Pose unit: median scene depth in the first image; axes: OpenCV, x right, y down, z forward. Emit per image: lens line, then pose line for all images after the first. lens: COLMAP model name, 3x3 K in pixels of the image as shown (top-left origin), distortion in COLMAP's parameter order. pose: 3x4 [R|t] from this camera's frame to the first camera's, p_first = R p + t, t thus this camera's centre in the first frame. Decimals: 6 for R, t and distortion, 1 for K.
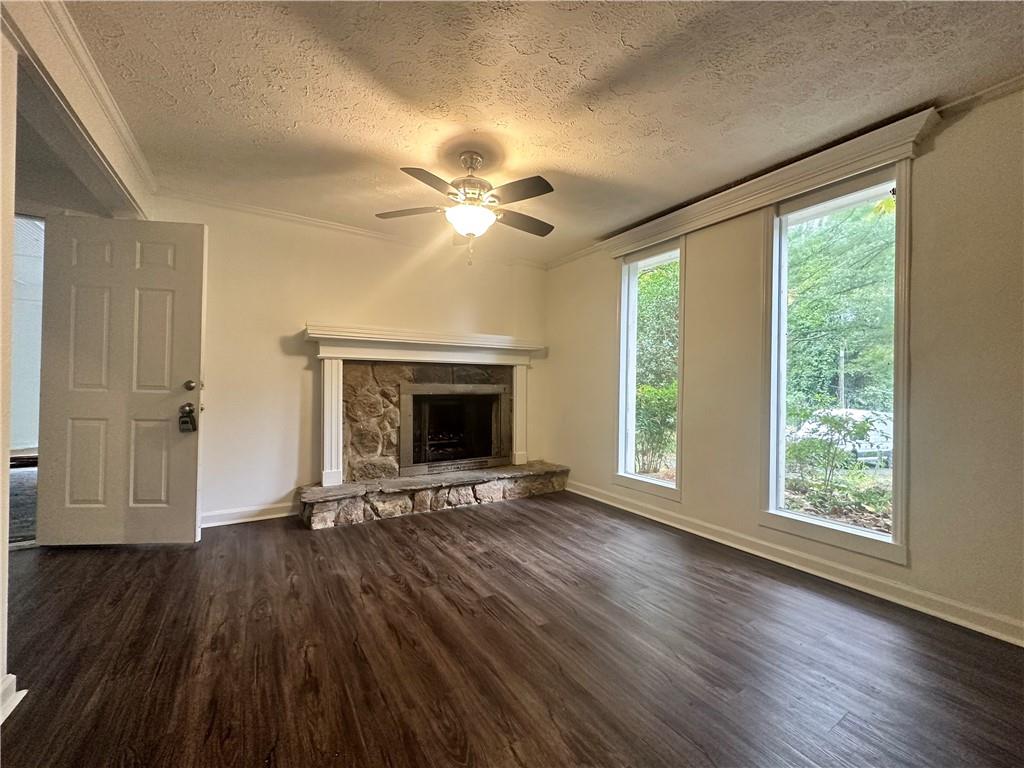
lens RADIAL K [[403.5, 0, 513.0], [0, 403.5, 385.3], [0, 0, 1]] dist [-0.010619, 0.000013]
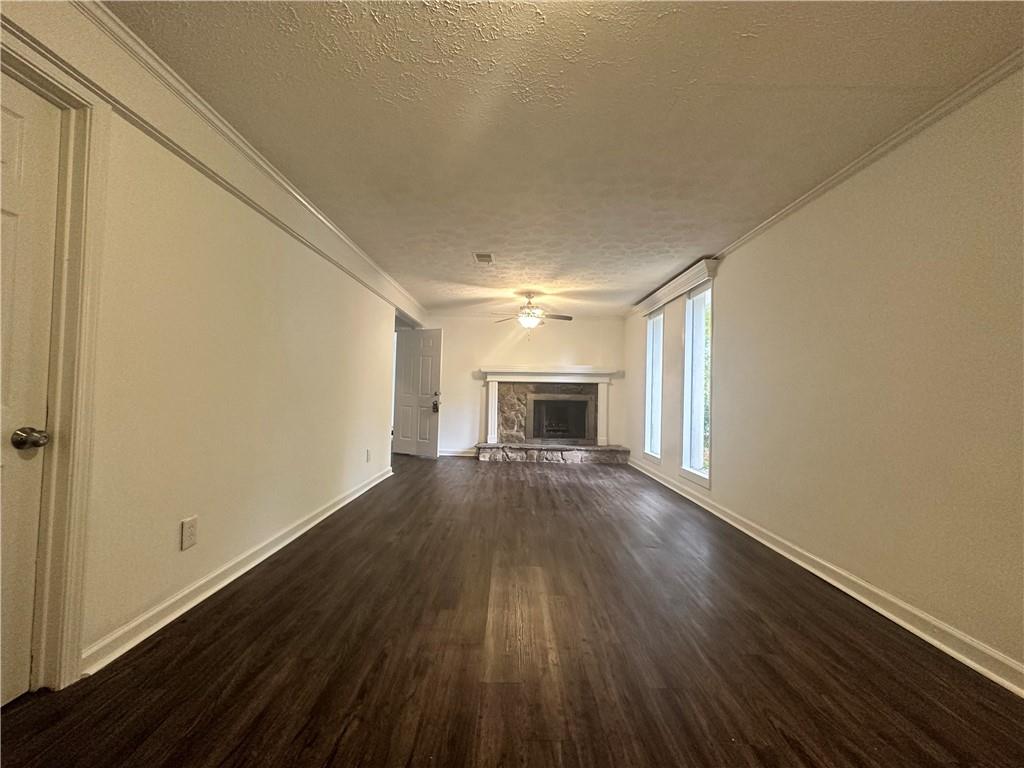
lens RADIAL K [[403.5, 0, 513.0], [0, 403.5, 385.3], [0, 0, 1]] dist [-0.010619, 0.000013]
pose [[0.853304, -0.004991, -0.521390, 0.650499], [-0.011597, 0.999525, -0.028546, 0.010528], [0.521285, 0.030405, 0.852841, -0.640044]]
